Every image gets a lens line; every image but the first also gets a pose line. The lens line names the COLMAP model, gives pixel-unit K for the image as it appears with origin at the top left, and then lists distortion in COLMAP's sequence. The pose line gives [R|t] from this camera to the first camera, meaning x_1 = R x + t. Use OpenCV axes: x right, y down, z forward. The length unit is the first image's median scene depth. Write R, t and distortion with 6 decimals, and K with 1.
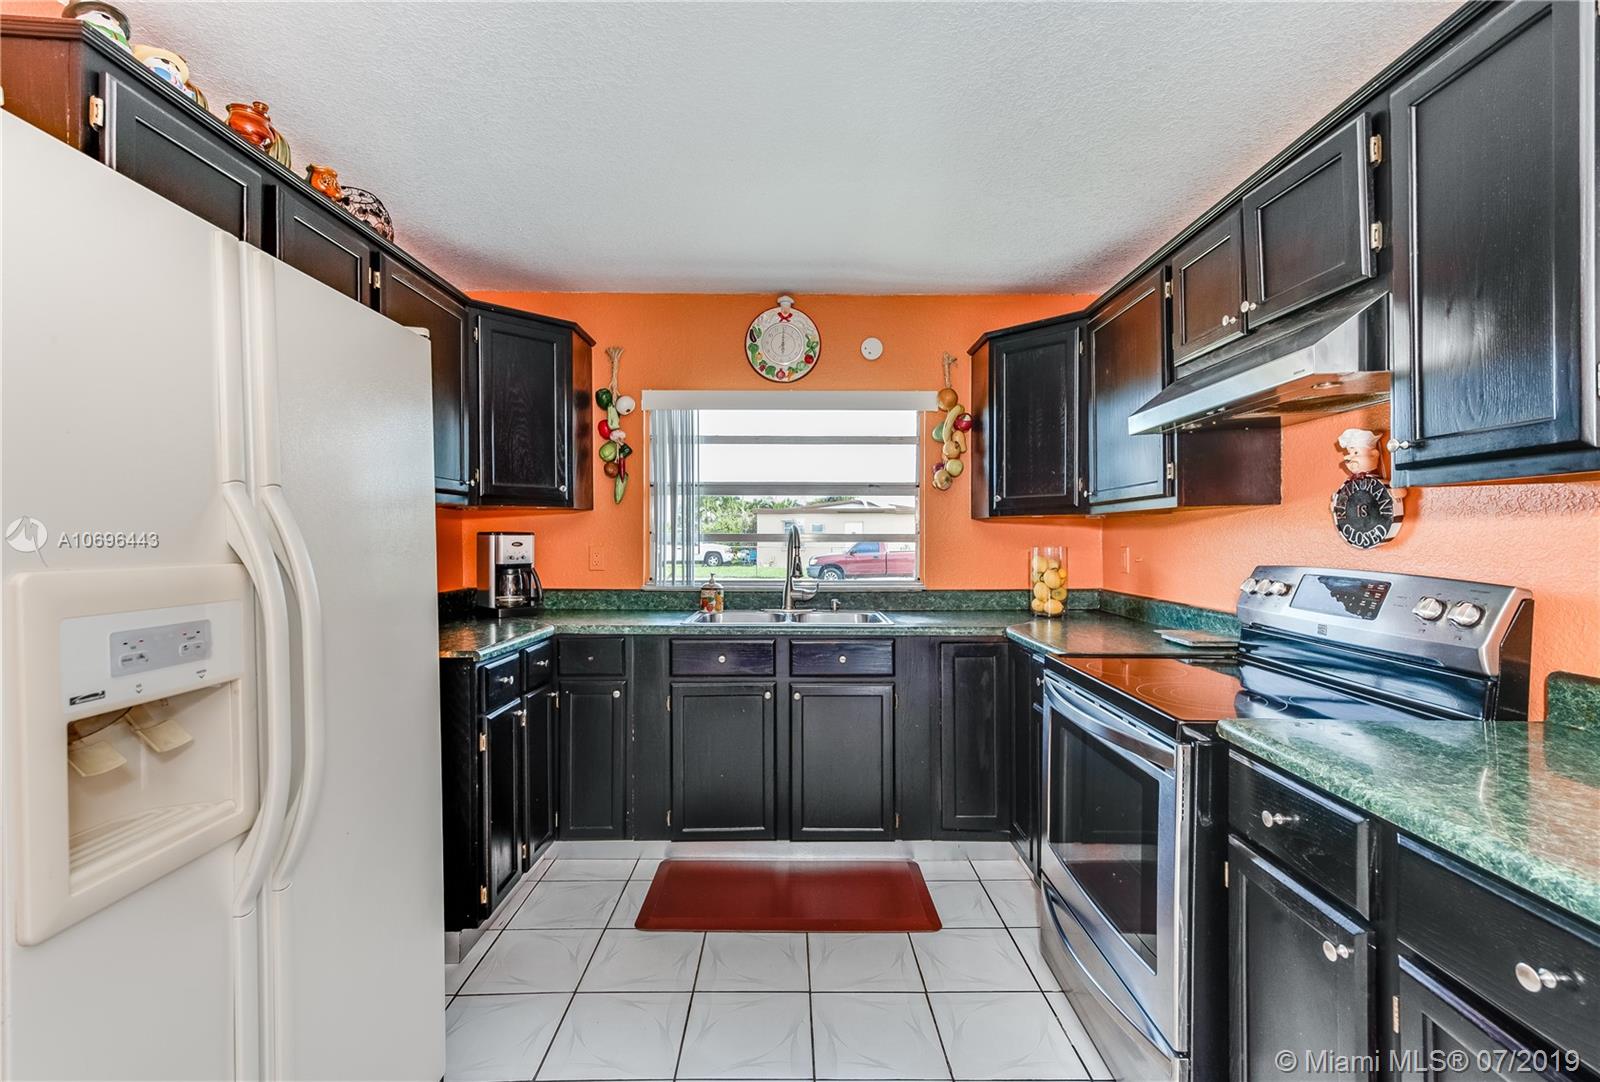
lens RADIAL K [[713.9, 0, 821.0], [0, 713.9, 547.5], [0, 0, 1]] dist [0.004070, 0.000459]
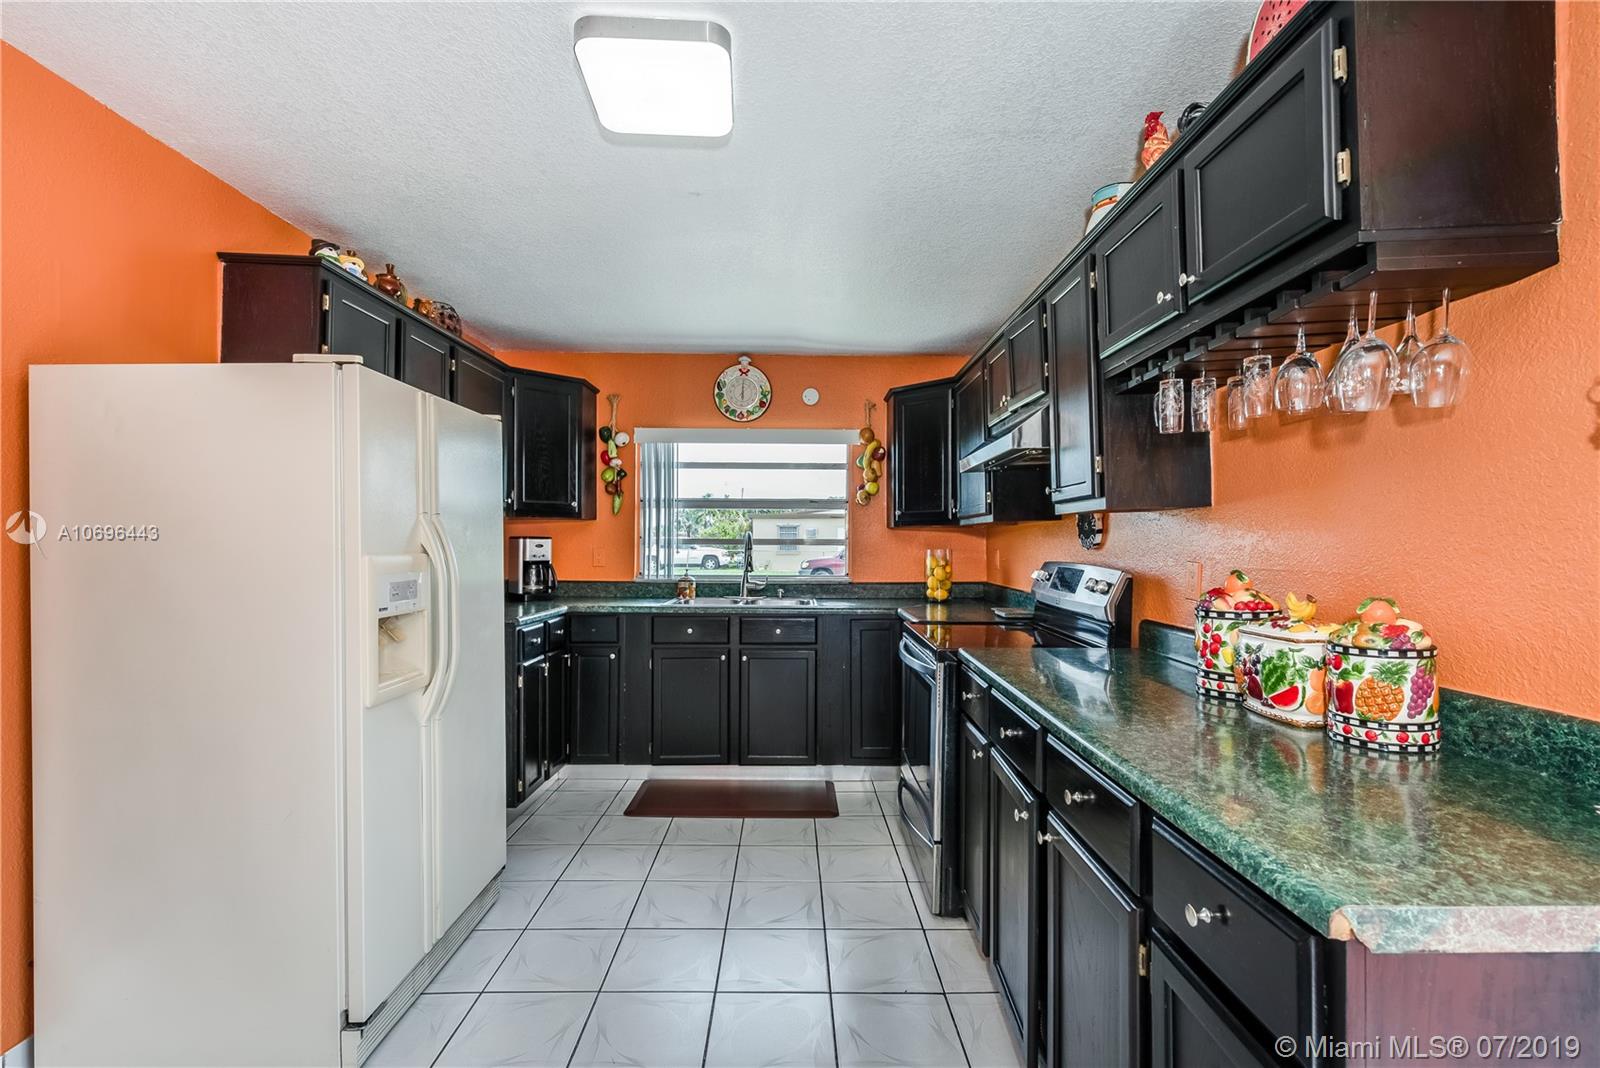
lens RADIAL K [[701.8, 0, 803.3], [0, 701.8, 539.1], [0, 0, 1]] dist [0.001124, -0.000092]
pose [[0.999811, 0.003501, -0.019111, 0.088828], [-0.003839, 0.999836, -0.017702, 0.003946], [0.019046, 0.017772, 0.999661, -0.291667]]
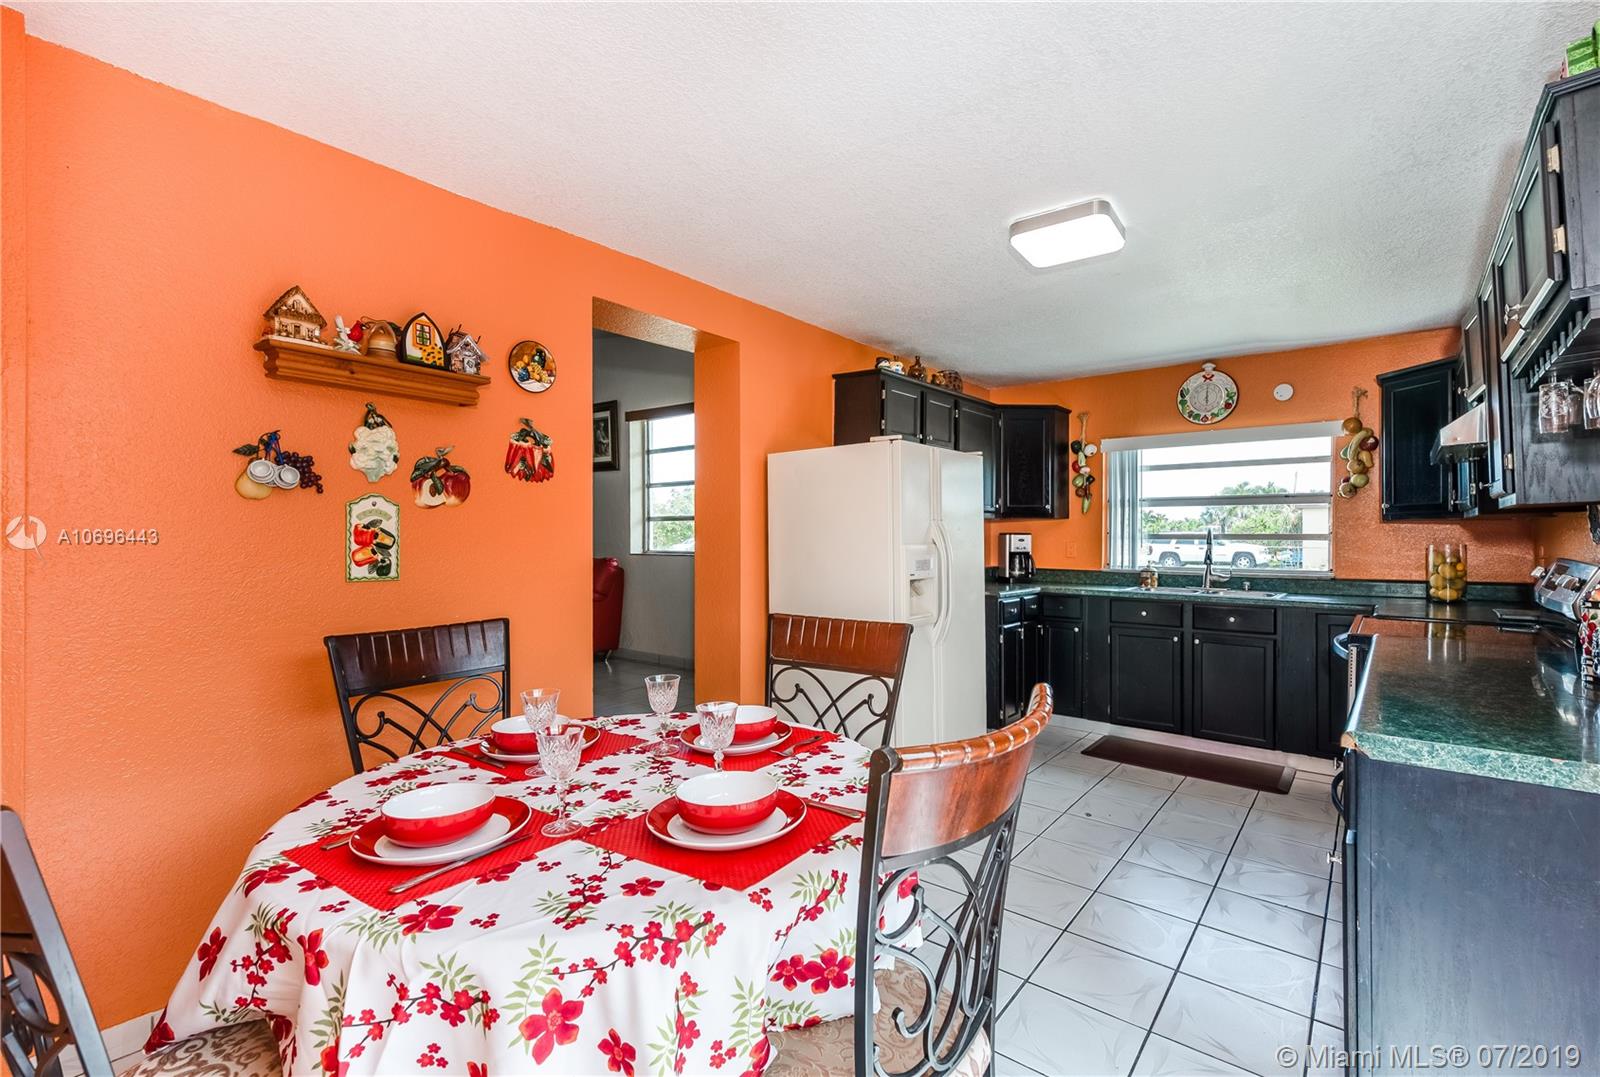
lens RADIAL K [[681.6, 0, 804.1], [0, 681.6, 537.3], [0, 0, 1]] dist [0.002190, 0.000297]
pose [[0.749005, 0.002299, -0.662560, 0.258871], [-0.010508, 0.999909, -0.008411, 0.007398], [0.662481, 0.013262, 0.748962, -0.548840]]
